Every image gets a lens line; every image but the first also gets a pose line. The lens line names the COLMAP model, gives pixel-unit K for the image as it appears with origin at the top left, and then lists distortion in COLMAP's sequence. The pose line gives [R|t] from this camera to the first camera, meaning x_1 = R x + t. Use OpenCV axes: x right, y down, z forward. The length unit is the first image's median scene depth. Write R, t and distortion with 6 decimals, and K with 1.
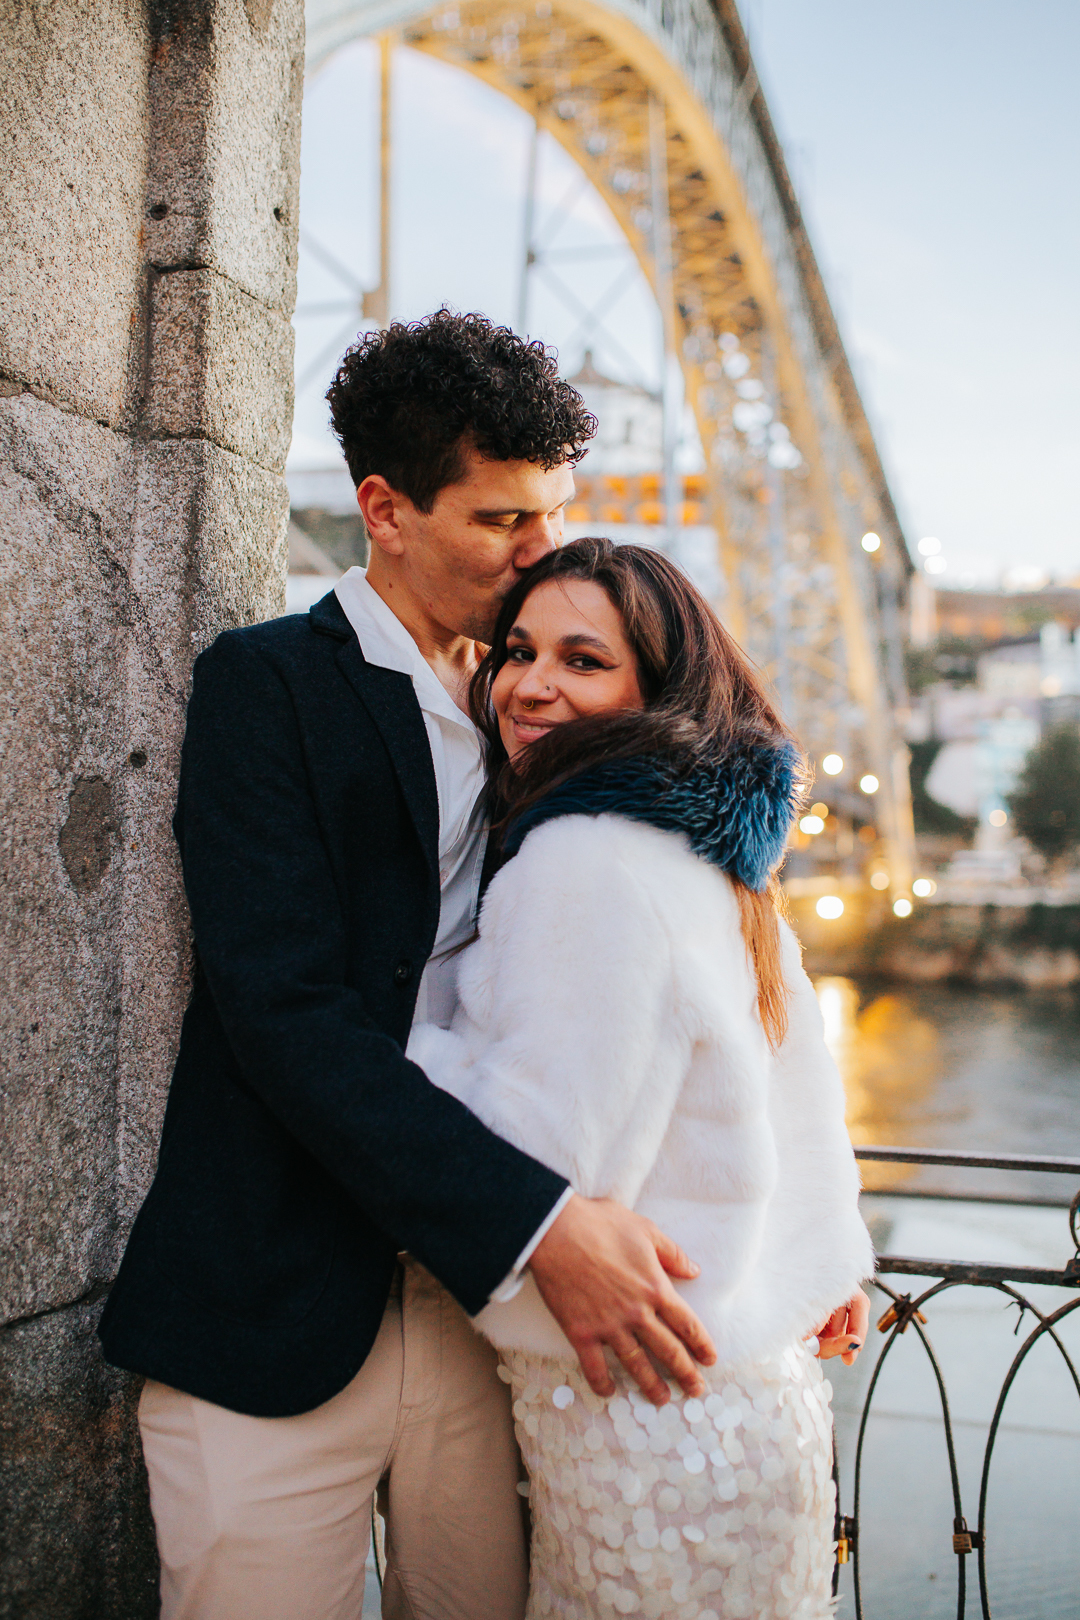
lens RADIAL K [[1561.0, 0, 551.0], [0, 1561.0, 805.9], [0, 0, 1]] dist [-0.010434, 0.014565]
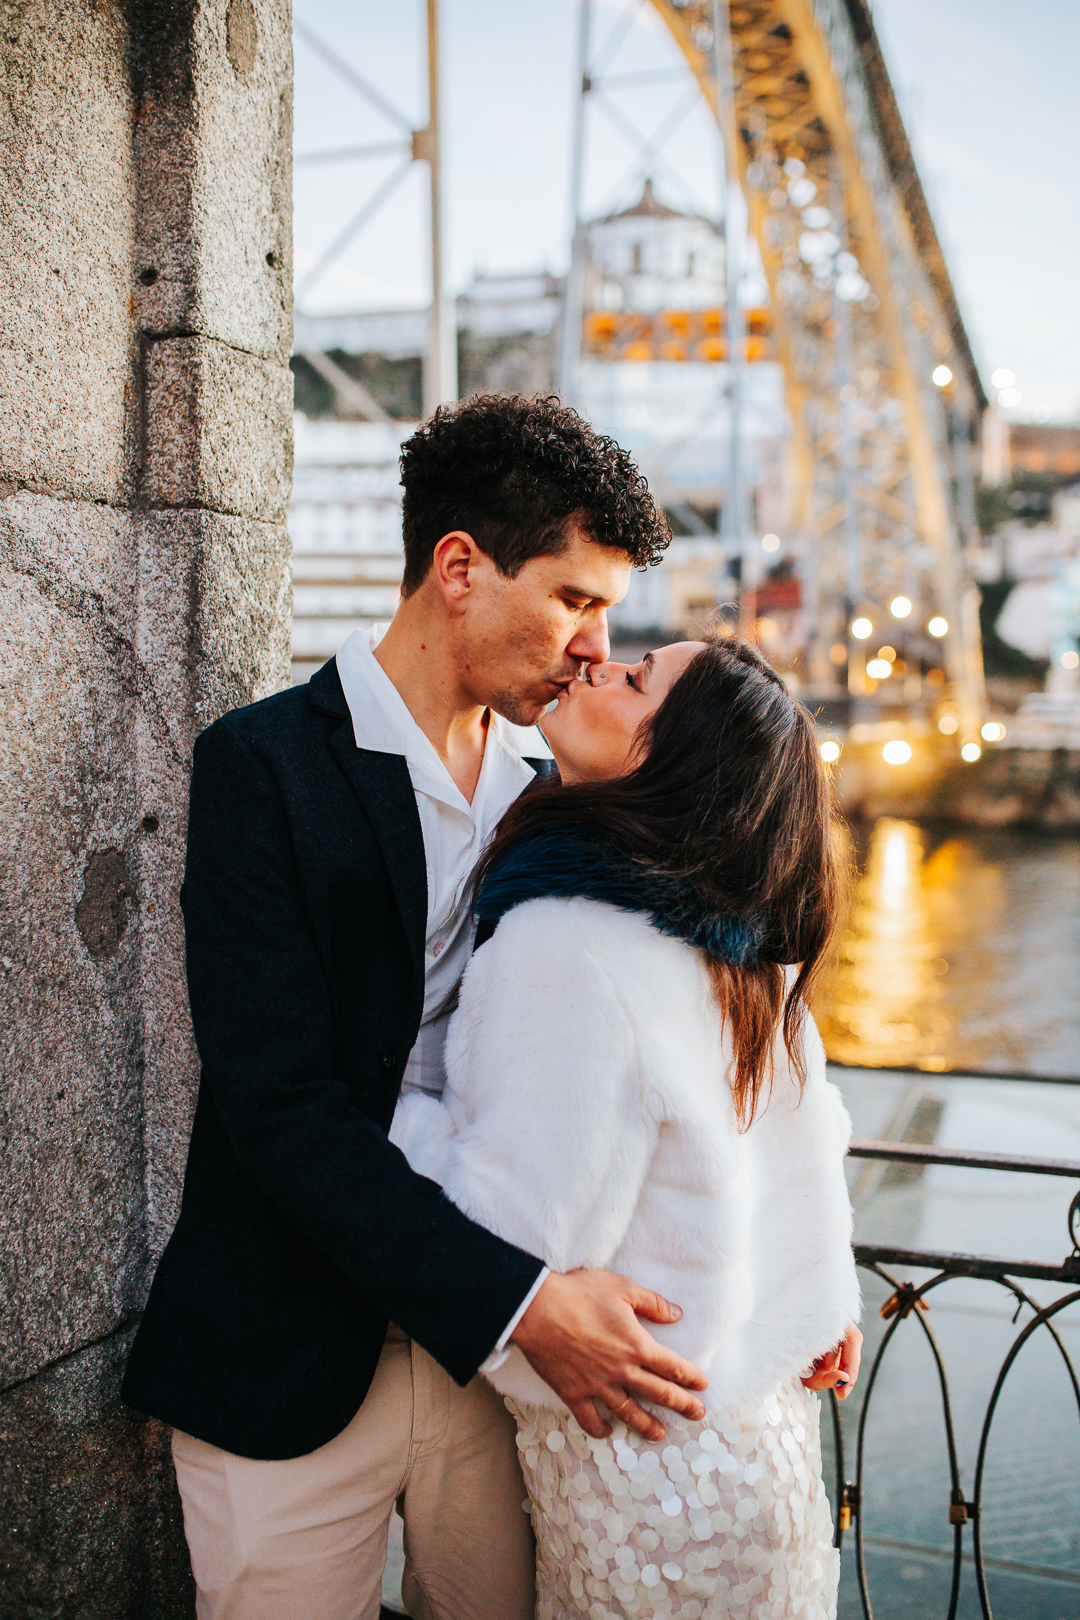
lens RADIAL K [[1560.2, 0, 544.7], [0, 1560.2, 814.6], [0, 0, 1]] dist [-0.008690, 0.011143]
pose [[0.998854, -0.010949, -0.046591, 0.046335], [0.015722, 0.994522, 0.103335, -0.139958], [0.045204, -0.103949, 0.993555, -0.019420]]
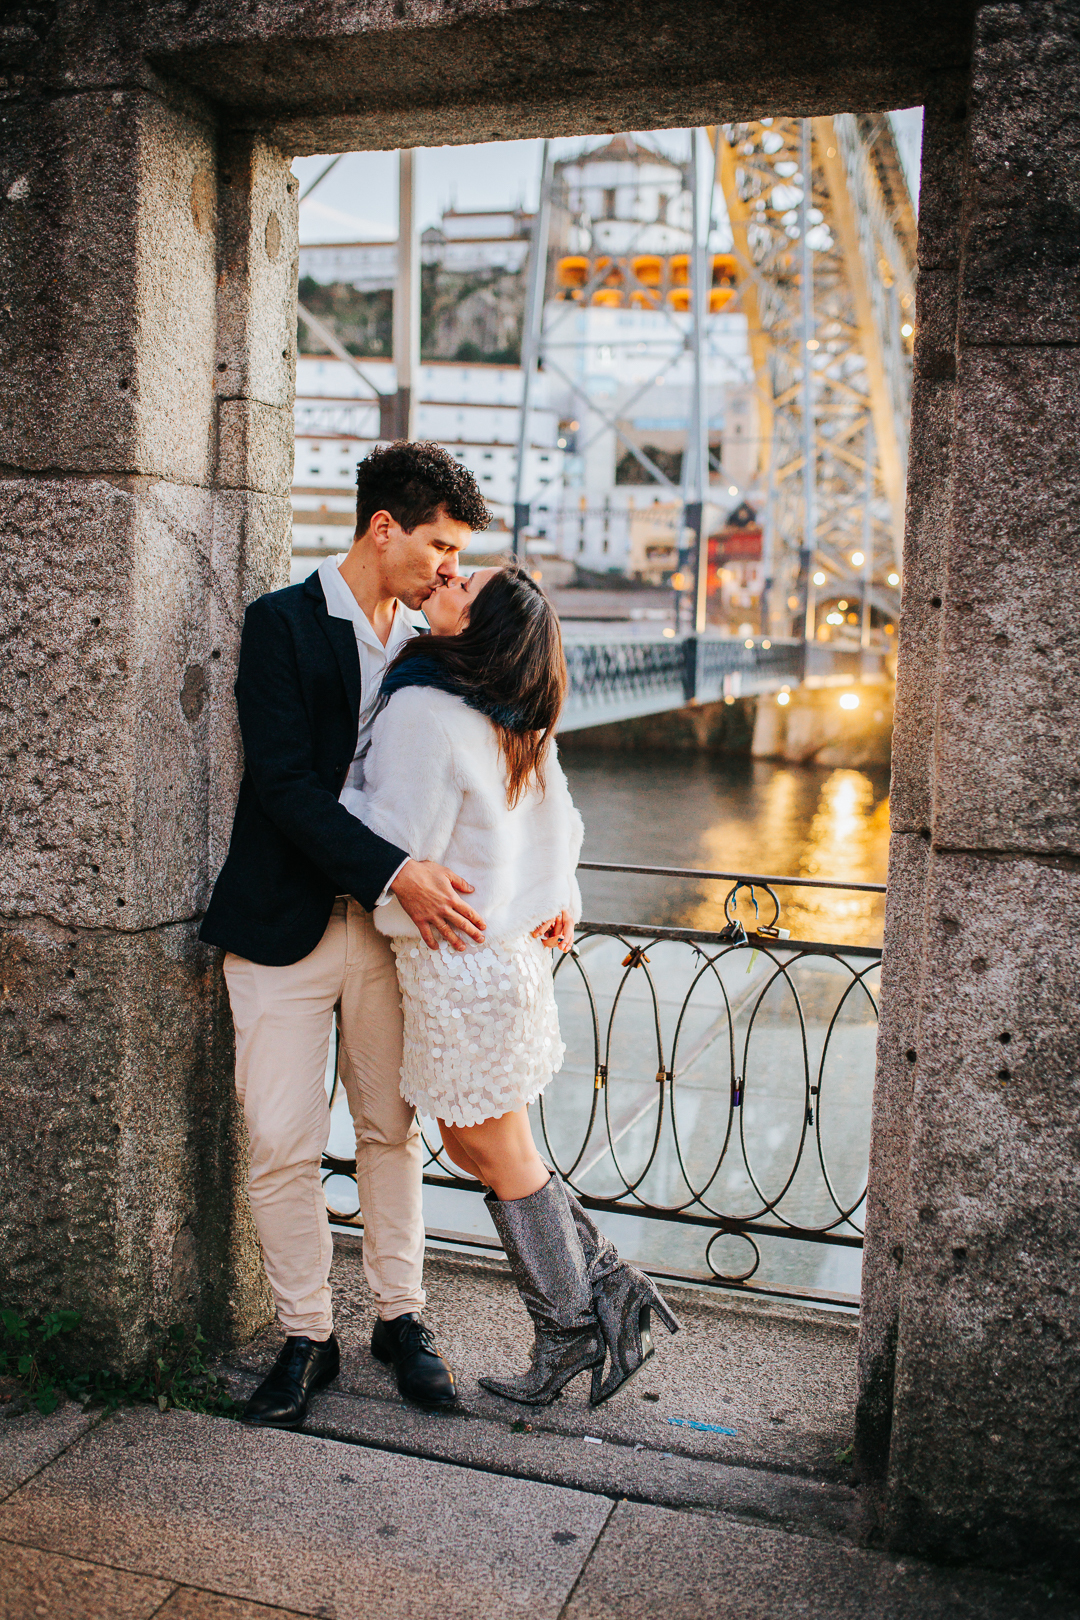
lens RADIAL K [[1560.5, 0, 545.2], [0, 1560.5, 803.3], [0, 0, 1]] dist [-0.002302, 0.009582]
pose [[0.999663, 0.017012, -0.019632, 0.196895], [-0.014254, 0.991019, 0.132961, -0.112856], [0.021717, -0.132637, 0.990927, -0.986773]]
